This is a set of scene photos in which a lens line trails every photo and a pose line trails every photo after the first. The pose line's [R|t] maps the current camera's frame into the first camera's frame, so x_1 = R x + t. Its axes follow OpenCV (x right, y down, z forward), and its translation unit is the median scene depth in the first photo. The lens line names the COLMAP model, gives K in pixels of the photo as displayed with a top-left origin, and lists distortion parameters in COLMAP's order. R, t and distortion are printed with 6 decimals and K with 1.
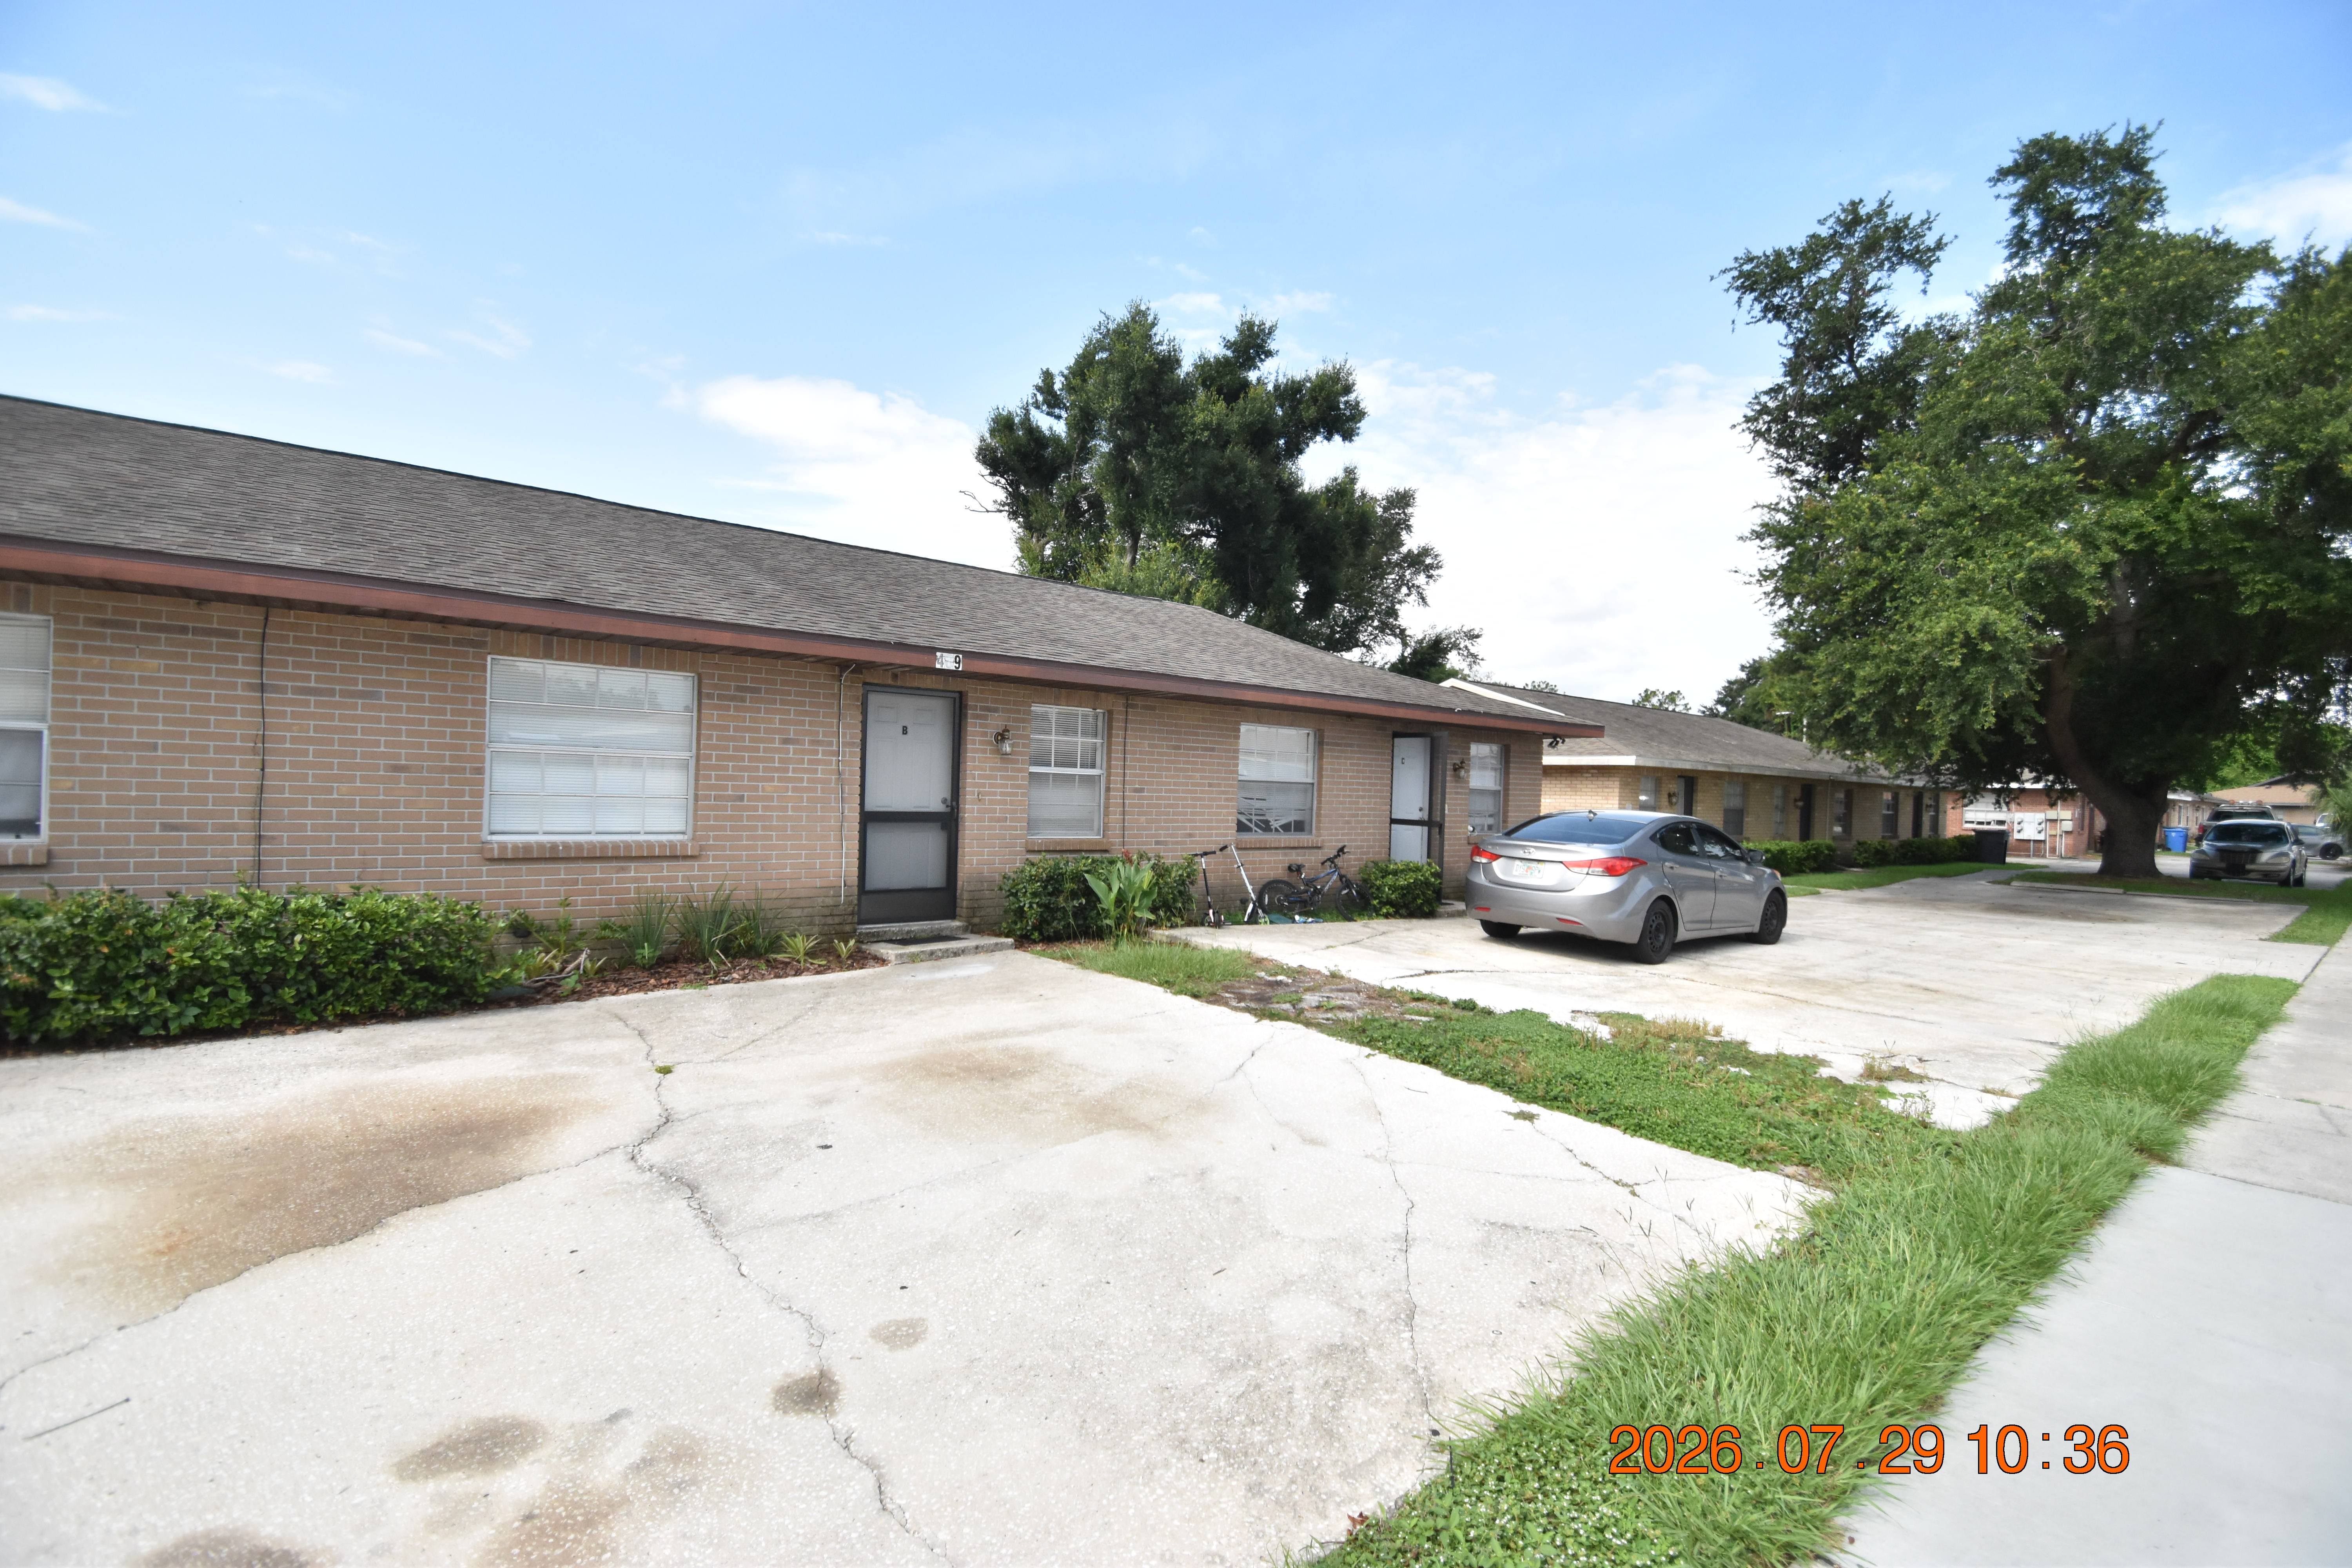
lens RADIAL K [[1023.9, 0, 1166.2], [0, 1023.9, 787.9], [0, 0, 1]] dist [0.000452, -0.007087]
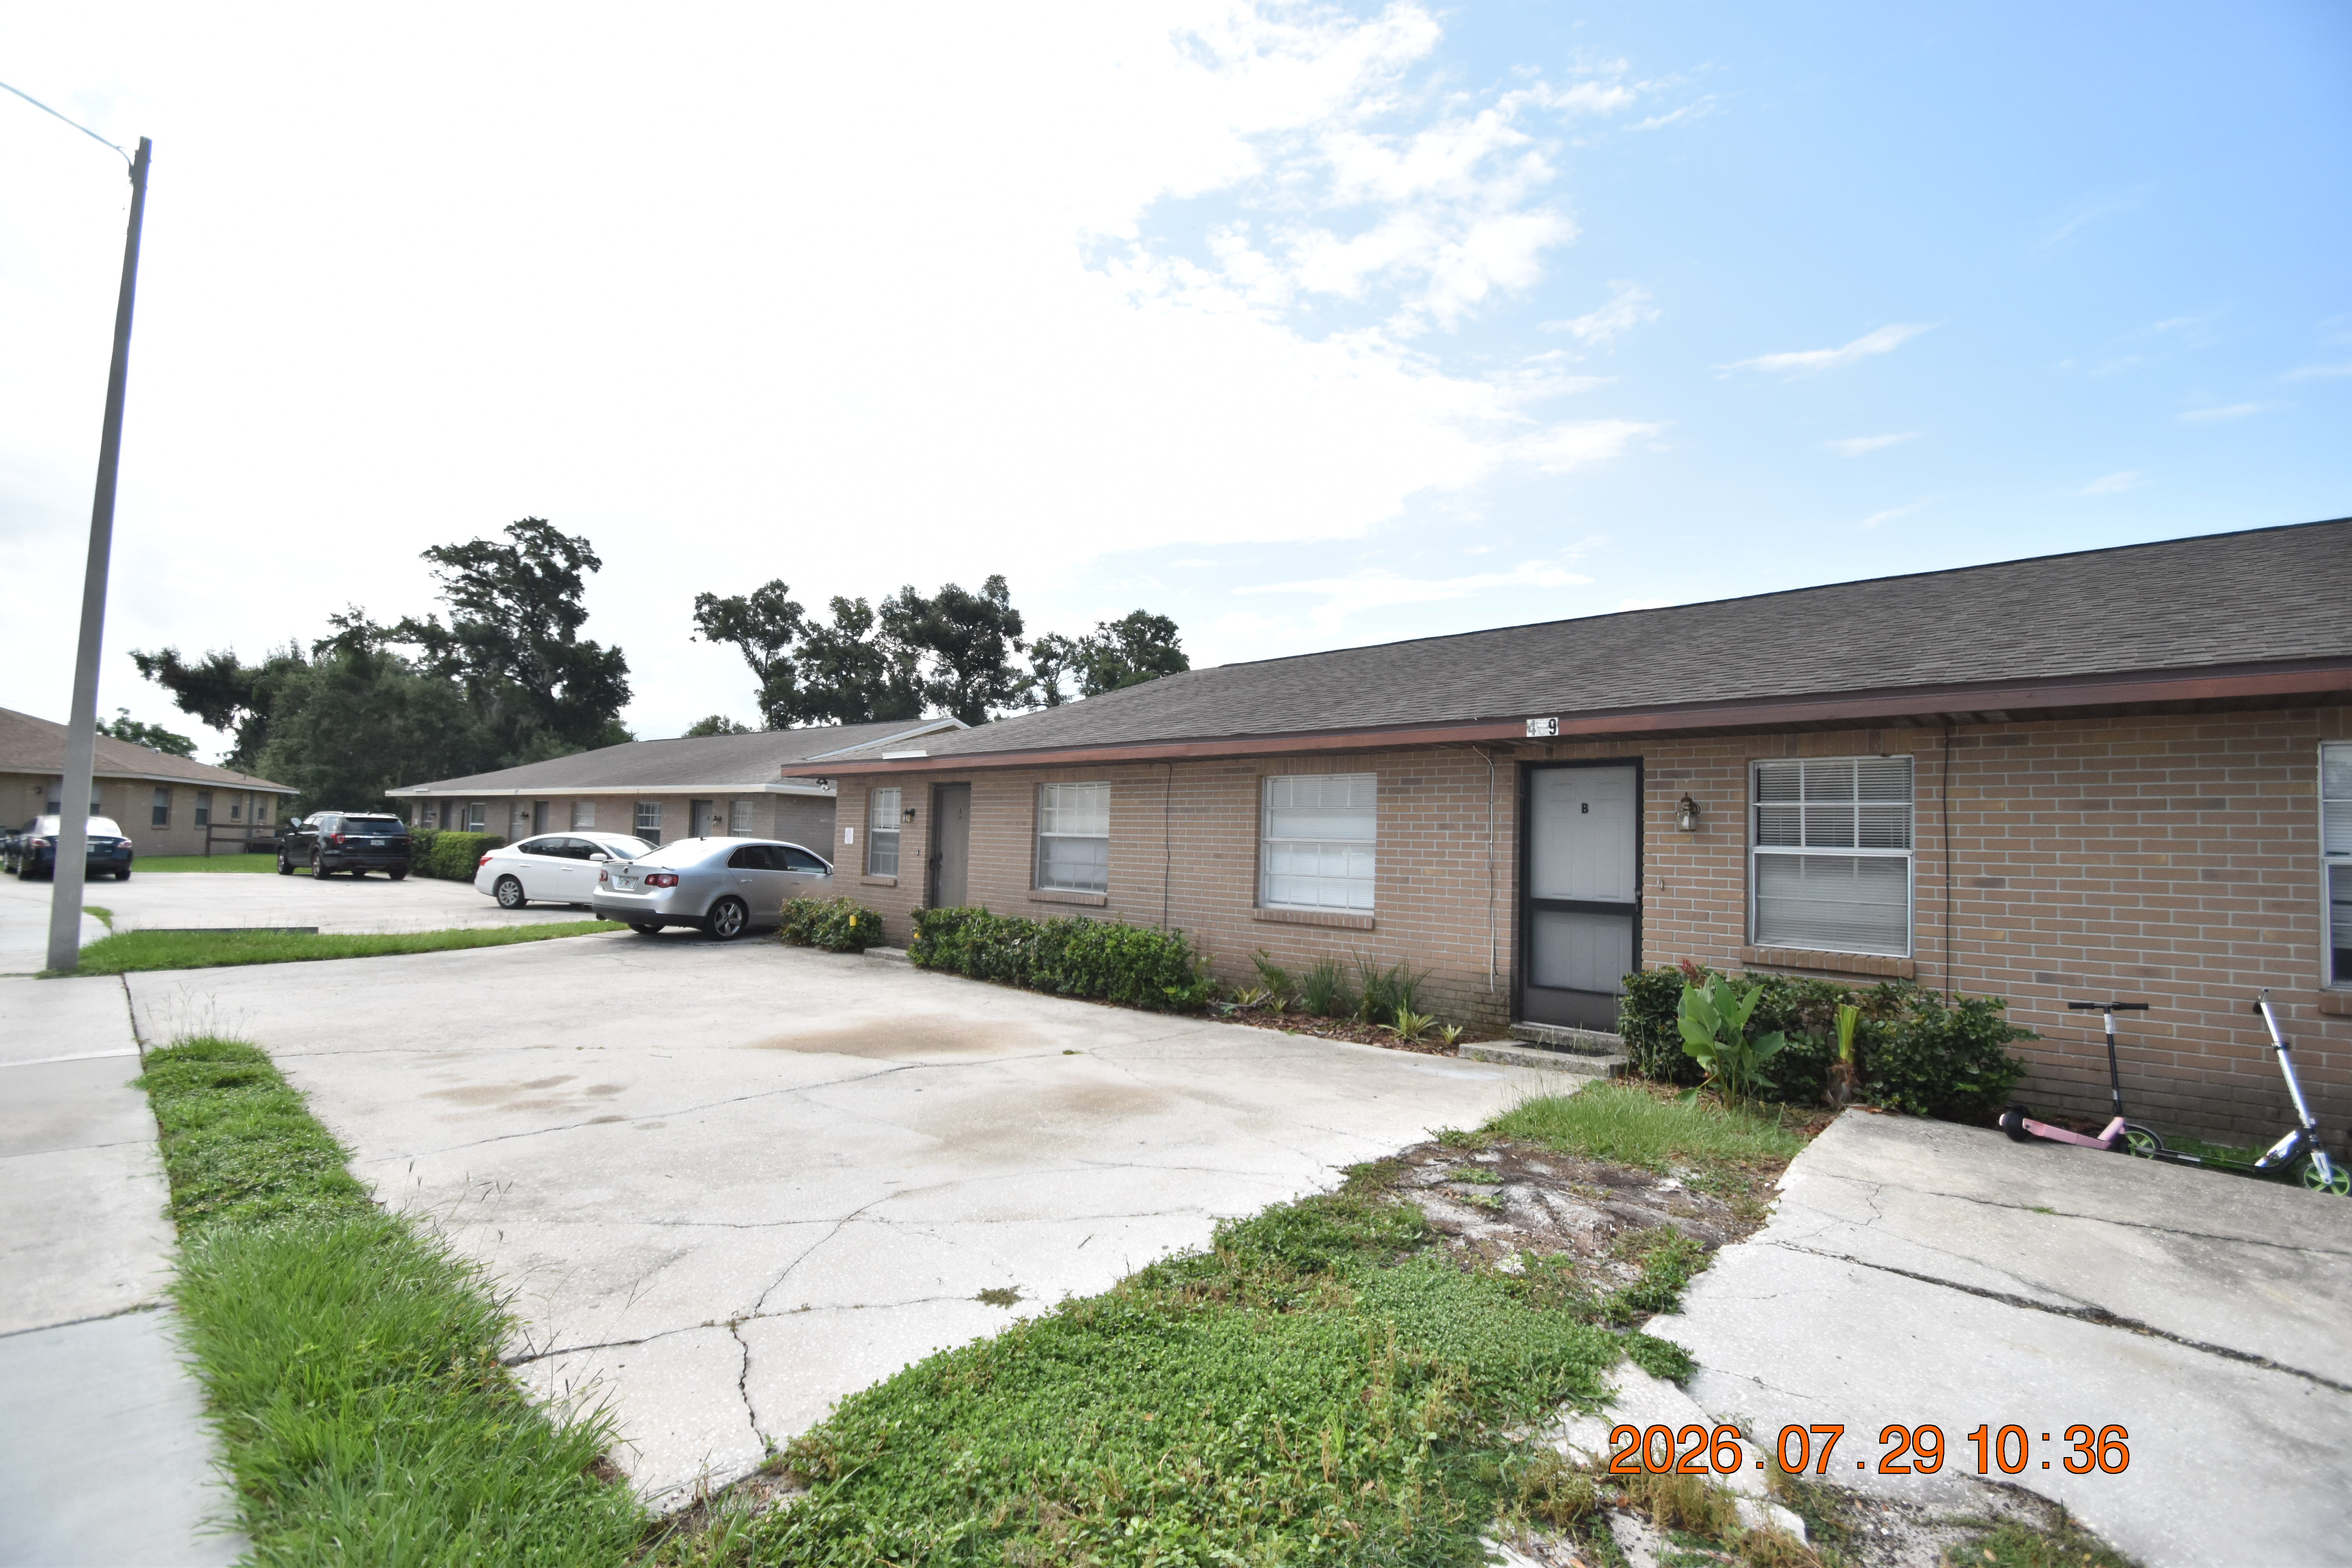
lens RADIAL K [[1023.9, 0, 1167.1], [0, 1023.9, 786.8], [0, 0, 1]] dist [0.000452, -0.007087]
pose [[0.139682, -0.088354, -0.986247, 0.653808], [-0.026262, 0.995330, -0.092888, 0.019240], [0.989848, 0.038876, 0.136710, 0.600664]]
